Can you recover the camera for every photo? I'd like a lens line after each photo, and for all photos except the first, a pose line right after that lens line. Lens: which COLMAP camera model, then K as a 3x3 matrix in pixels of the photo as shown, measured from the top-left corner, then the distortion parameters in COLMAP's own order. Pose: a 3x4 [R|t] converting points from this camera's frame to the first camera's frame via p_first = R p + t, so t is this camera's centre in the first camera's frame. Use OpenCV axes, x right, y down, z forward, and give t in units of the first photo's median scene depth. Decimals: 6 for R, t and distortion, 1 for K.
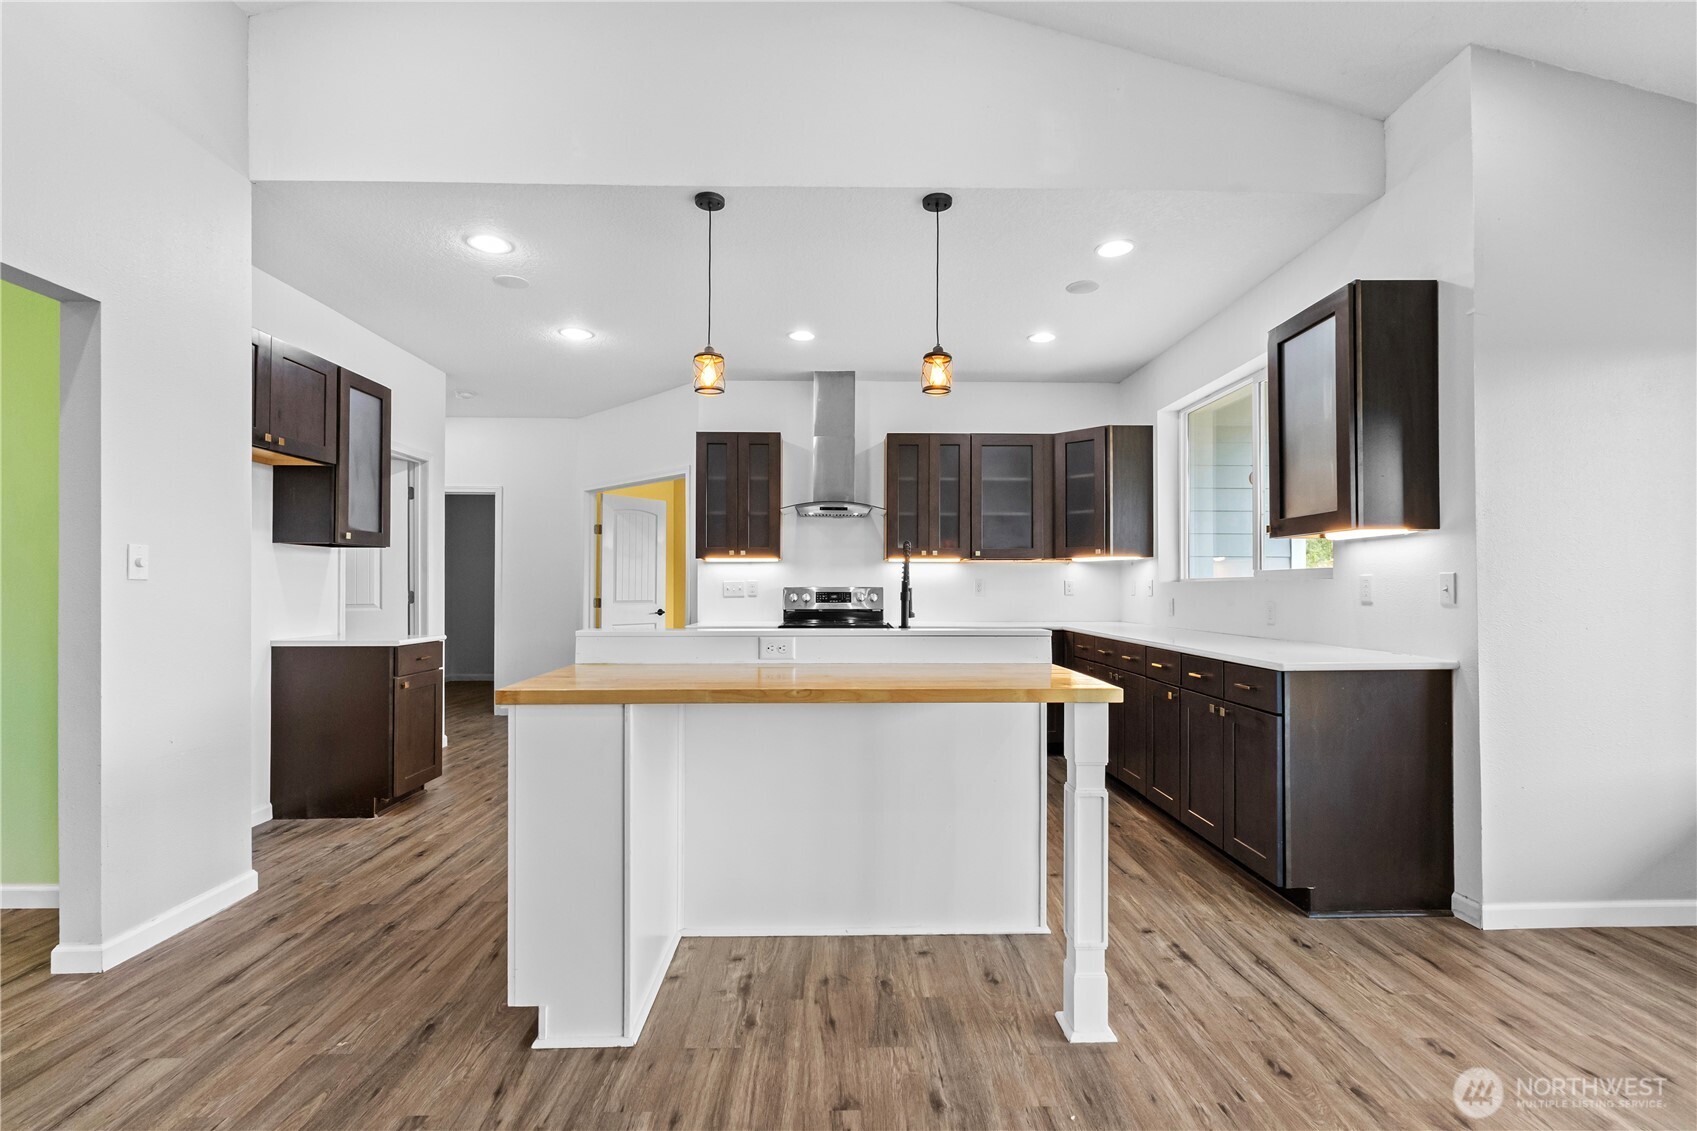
lens RADIAL K [[749.2, 0, 848.9], [0, 749.2, 583.0], [0, 0, 1]] dist [-0.004204, -0.000554]
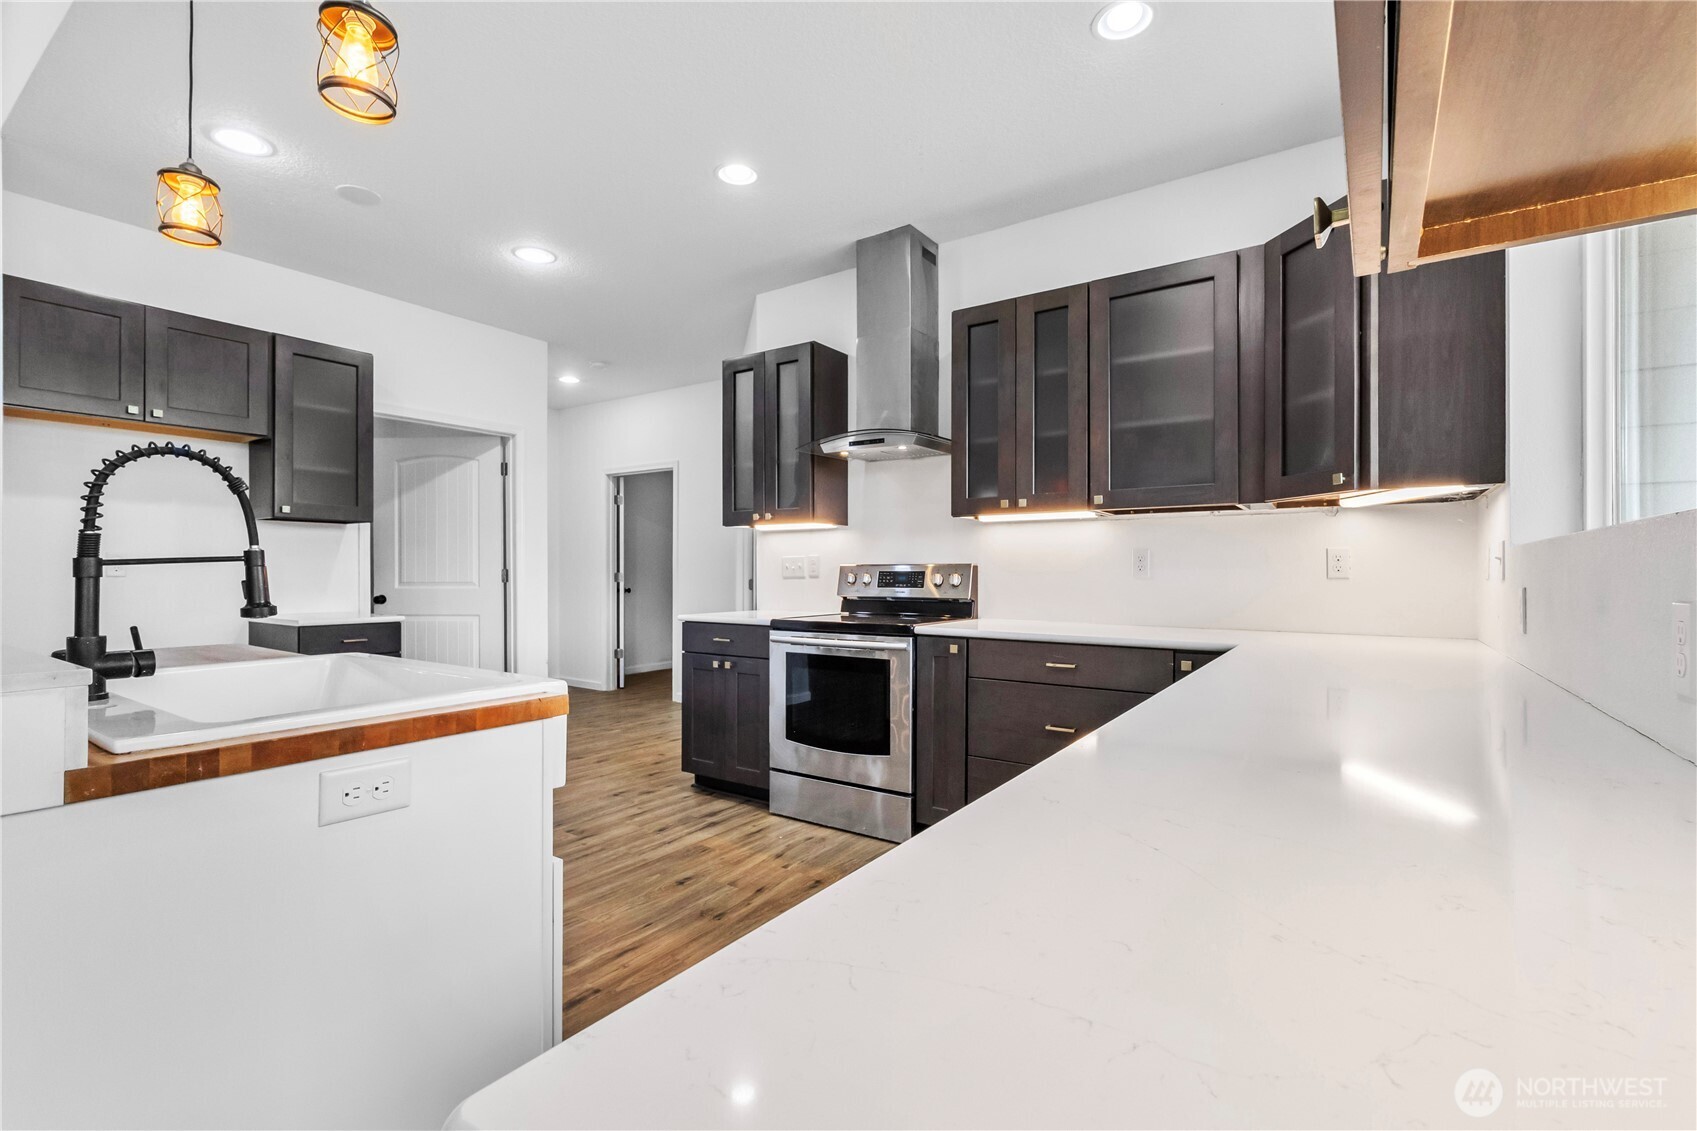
lens RADIAL K [[748.5, 0, 849.7], [0, 748.5, 572.3], [0, 0, 1]] dist [-0.004084, -0.000347]
pose [[0.811713, 0.001933, -0.584053, 0.486565], [0.001557, 0.999984, 0.005473, 0.013743], [0.584054, -0.005352, 0.811697, 0.653242]]
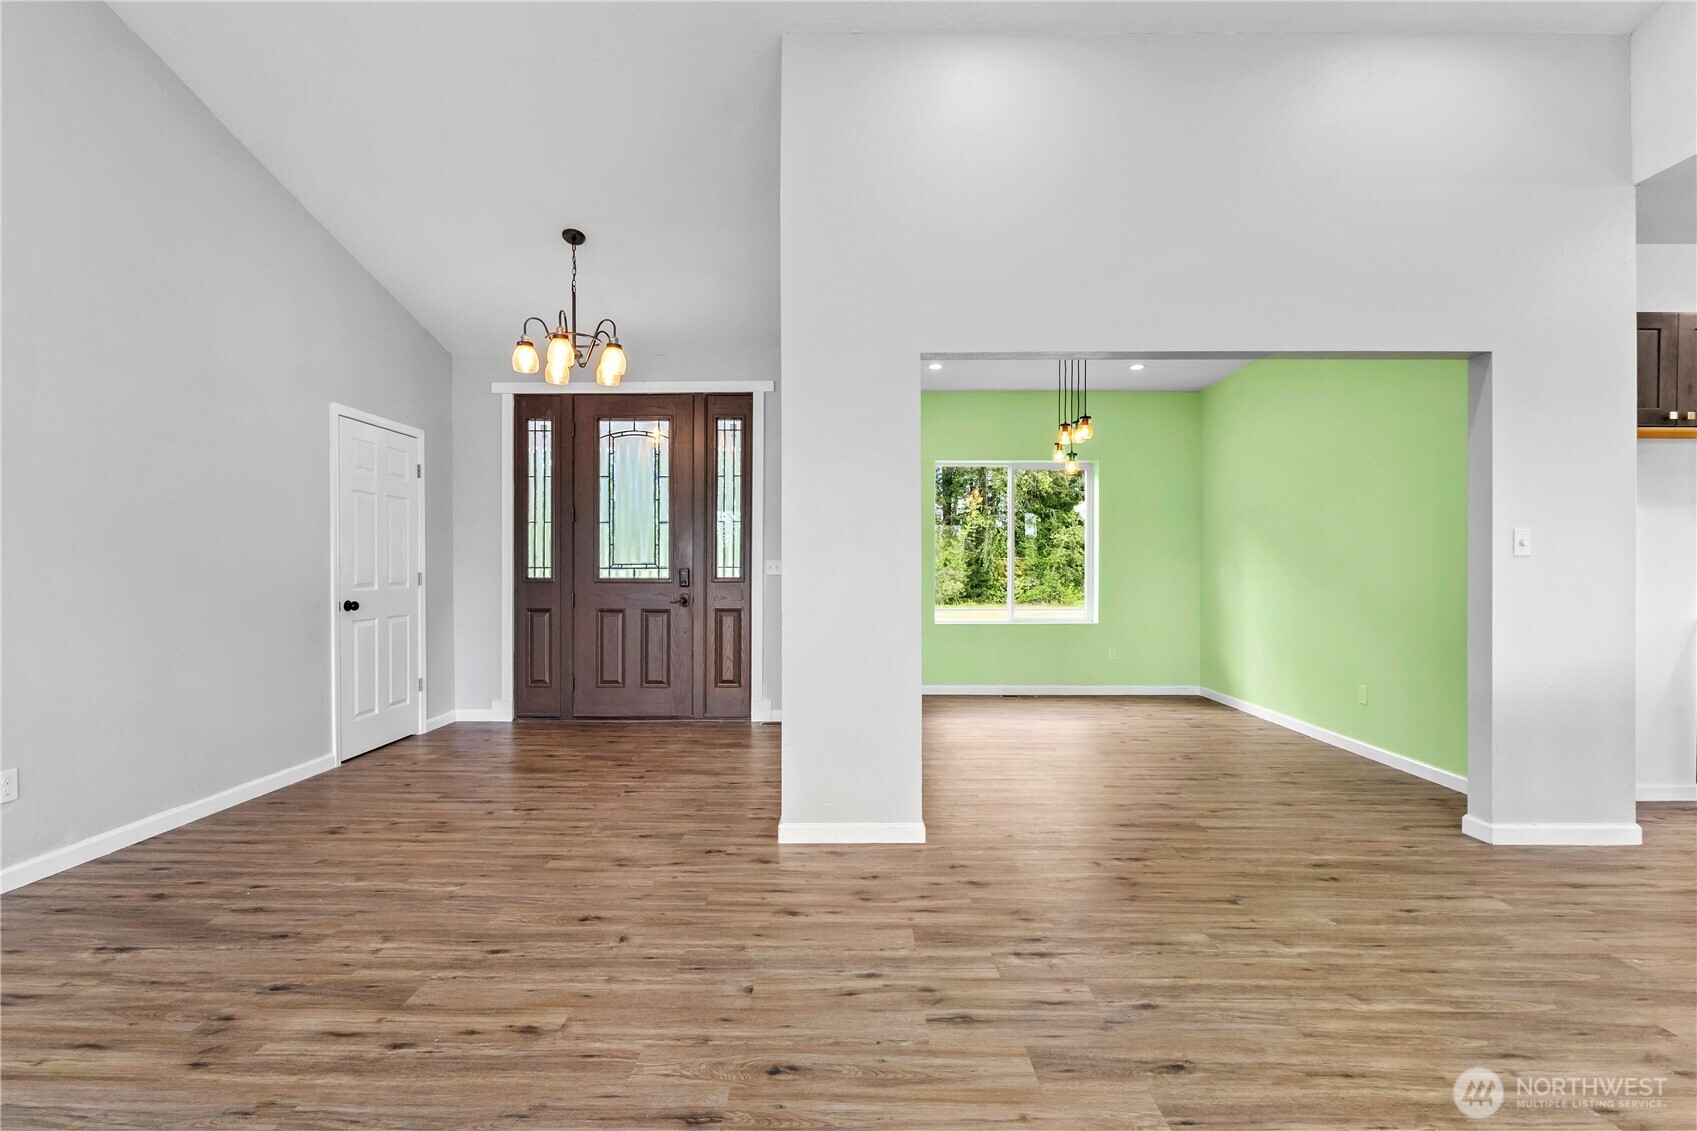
lens RADIAL K [[767.8, 0, 847.5], [0, 767.8, 572.9], [0, 0, 1]] dist [0.000156, -0.000490]
pose [[-0.029379, 0.005213, -0.999555, 0.260283], [0.006015, 0.999969, 0.005039, 0.006888], [0.999550, -0.005864, -0.029410, -0.081478]]
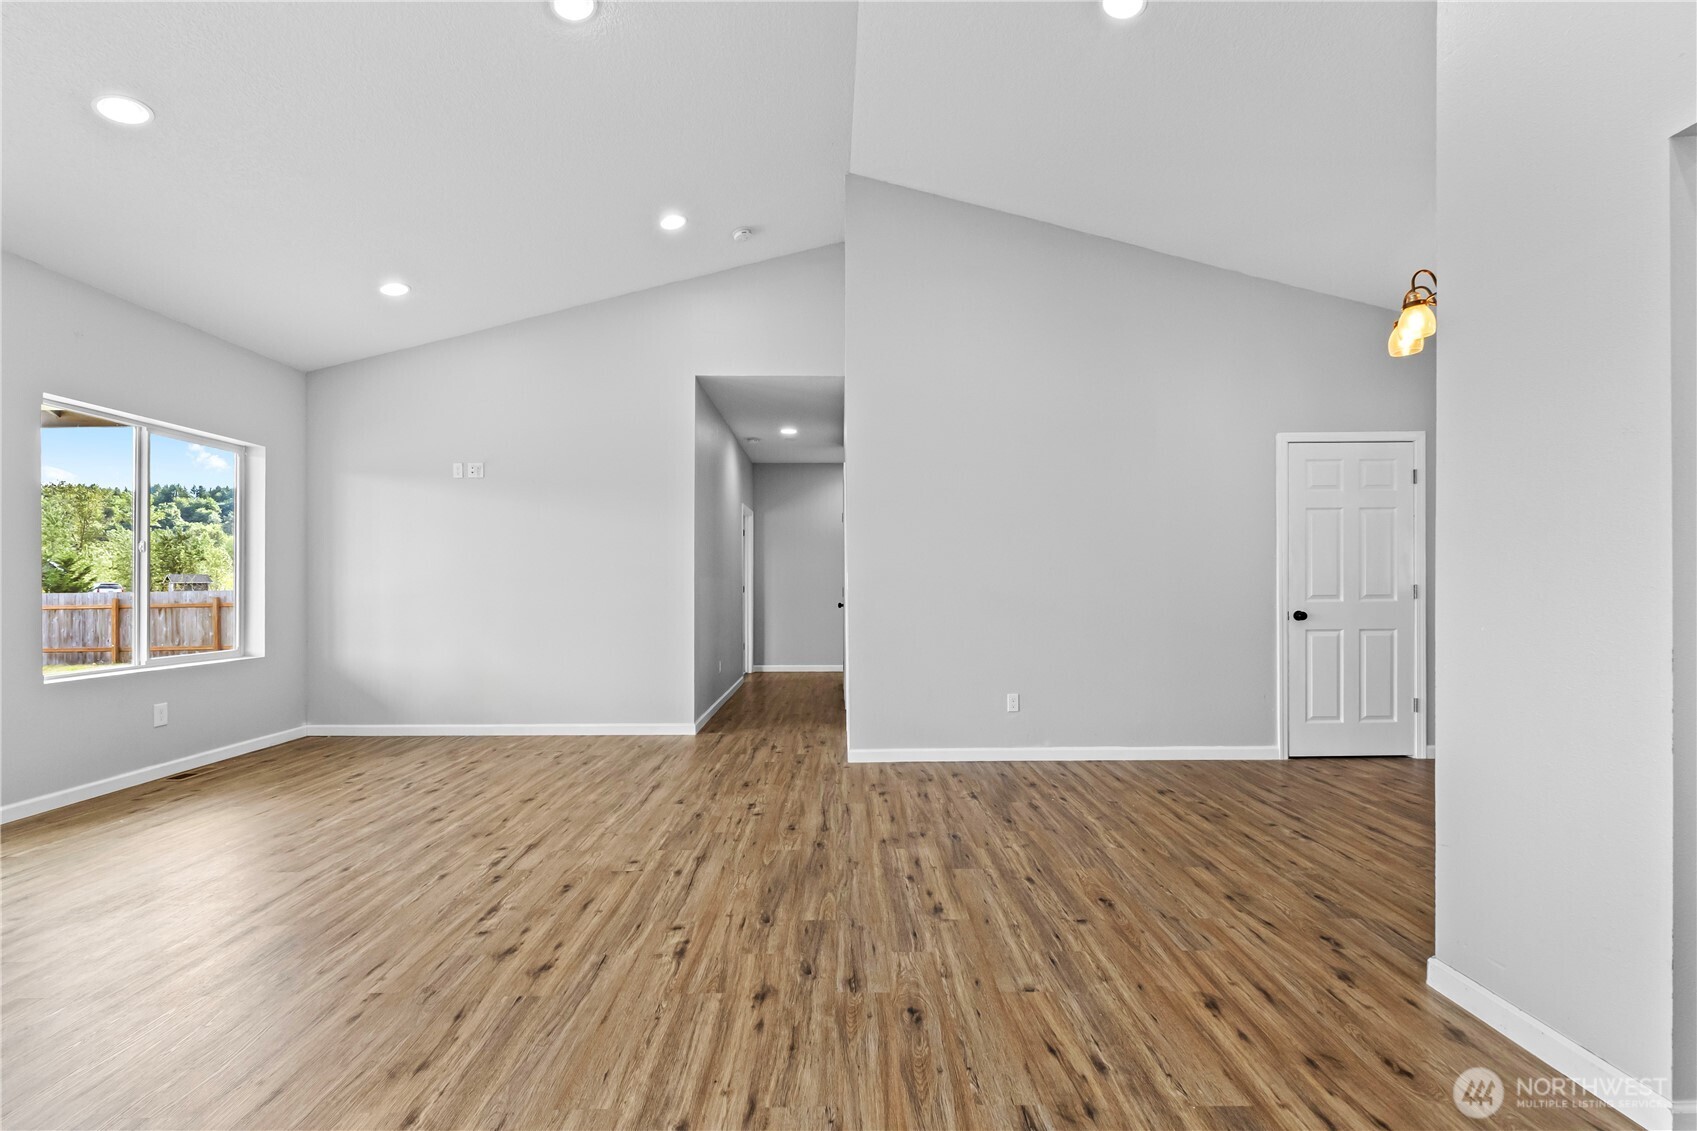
lens RADIAL K [[753.8, 0, 840.9], [0, 753.8, 584.7], [0, 0, 1]] dist [0.000430, 0.000356]
pose [[-0.999931, 0.003425, 0.011242, -0.150491], [0.003357, 0.999976, -0.006047, 0.012309], [-0.011262, -0.006009, -0.999919, 0.385498]]
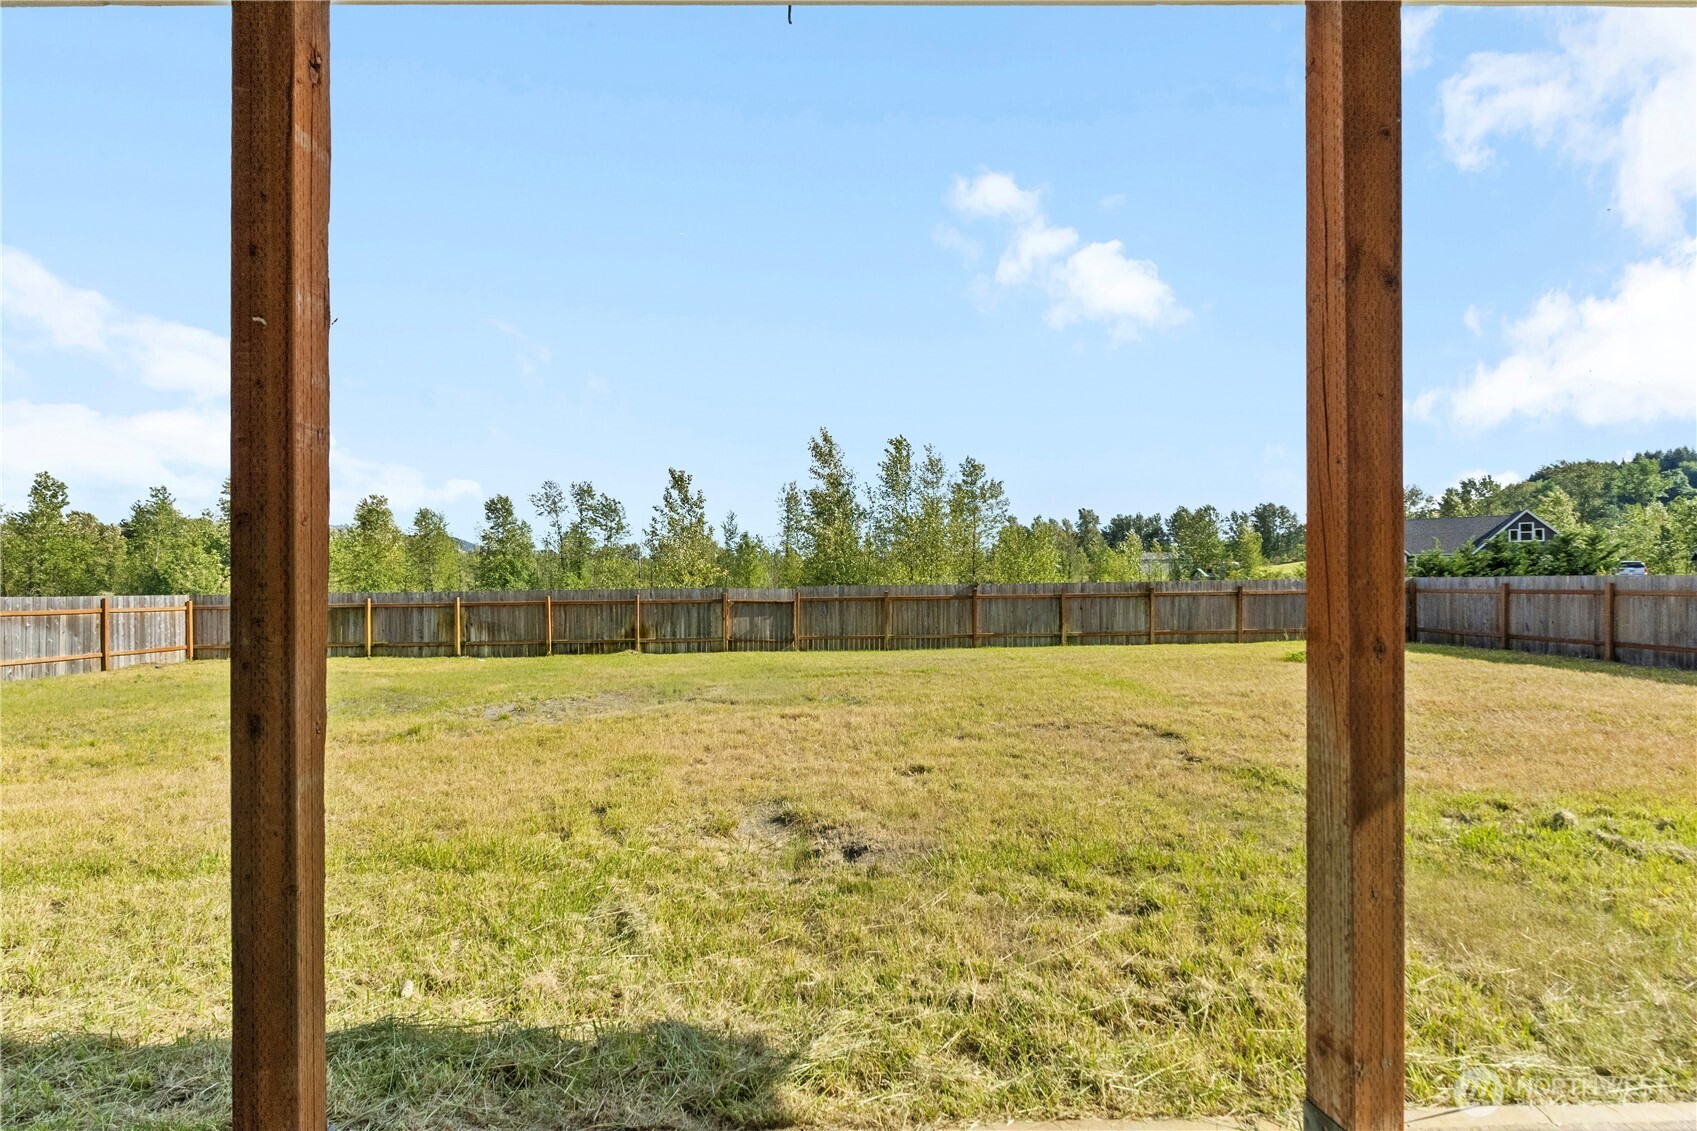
lens RADIAL K [[766.8, 0, 851.2], [0, 766.8, 566.4], [0, 0, 1]] dist [0.000528, 0.000151]
pose [[-0.014631, 0.013895, 0.999796, 1.103830], [0.008867, 0.999866, -0.013767, -0.001719], [-0.999854, 0.008663, -0.014752, -0.247395]]
